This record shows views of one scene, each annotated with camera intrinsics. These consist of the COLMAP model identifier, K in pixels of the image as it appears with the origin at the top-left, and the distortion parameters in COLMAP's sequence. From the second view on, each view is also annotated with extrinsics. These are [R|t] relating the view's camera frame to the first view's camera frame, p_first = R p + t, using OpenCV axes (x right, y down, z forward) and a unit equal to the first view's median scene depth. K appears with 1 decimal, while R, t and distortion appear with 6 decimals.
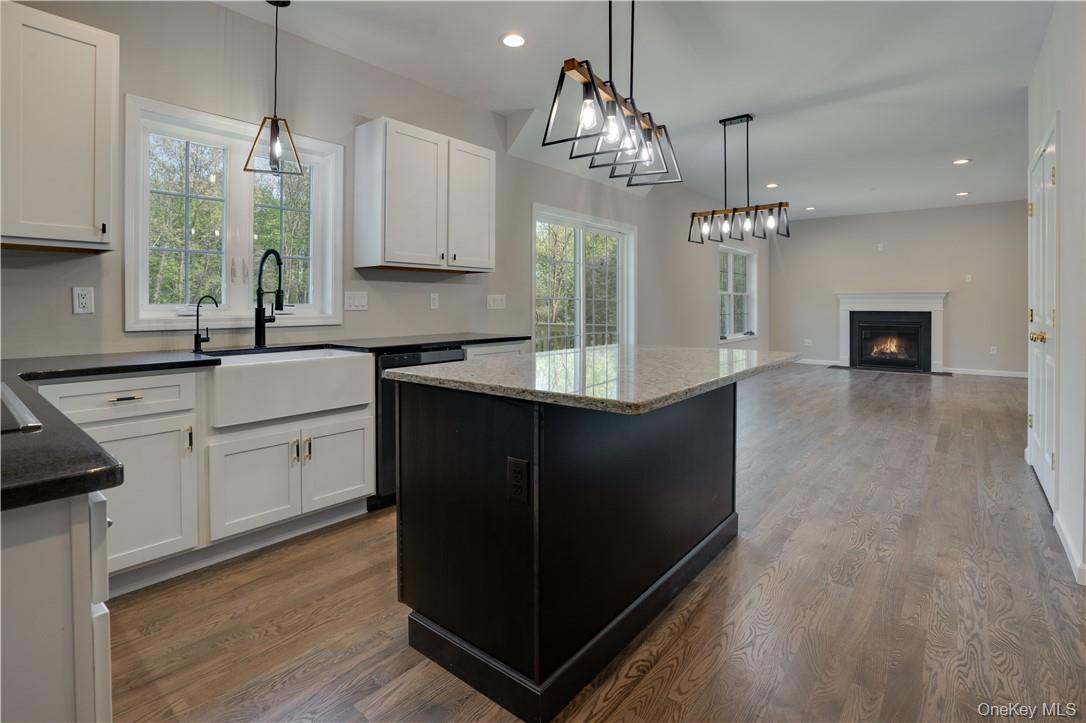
lens RADIAL K [[516.2, 0, 537.9], [0, 516.2, 361.5], [0, 0, 1]] dist [-0.015652, 0.000453]
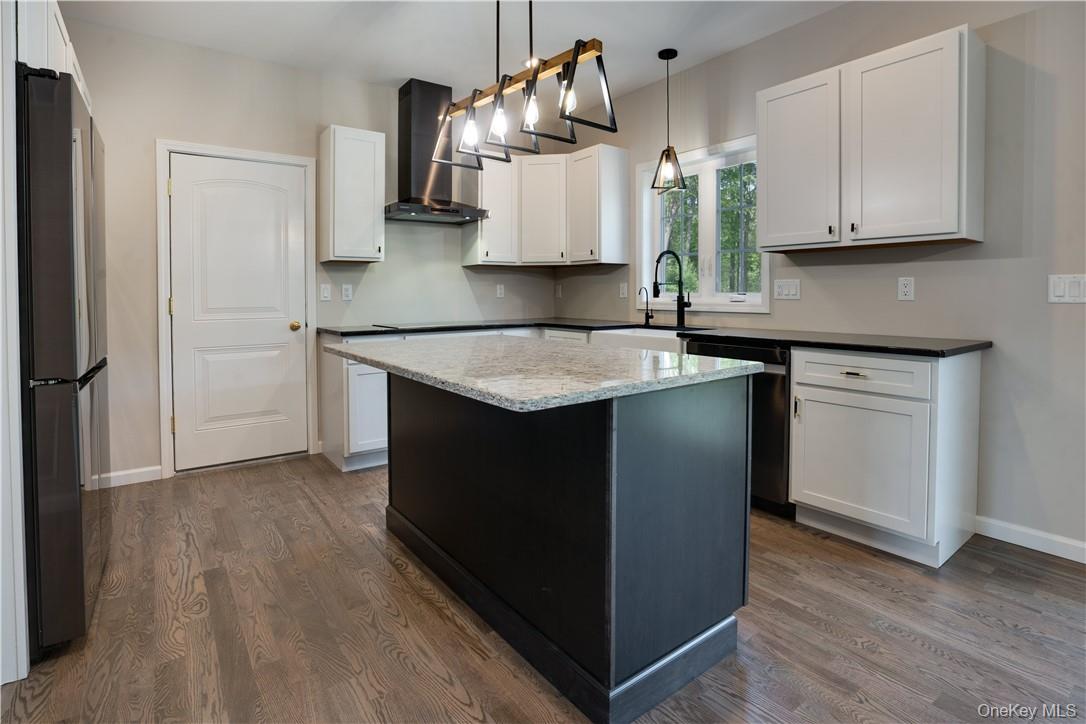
lens RADIAL K [[516.2, 0, 538.0], [0, 516.2, 362.4], [0, 0, 1]] dist [-0.015652, 0.000453]
pose [[-0.224545, 0.132096, -0.965469, 0.926544], [-0.104331, 0.981816, 0.158597, -0.122333], [0.968862, 0.136341, -0.206680, 1.066839]]
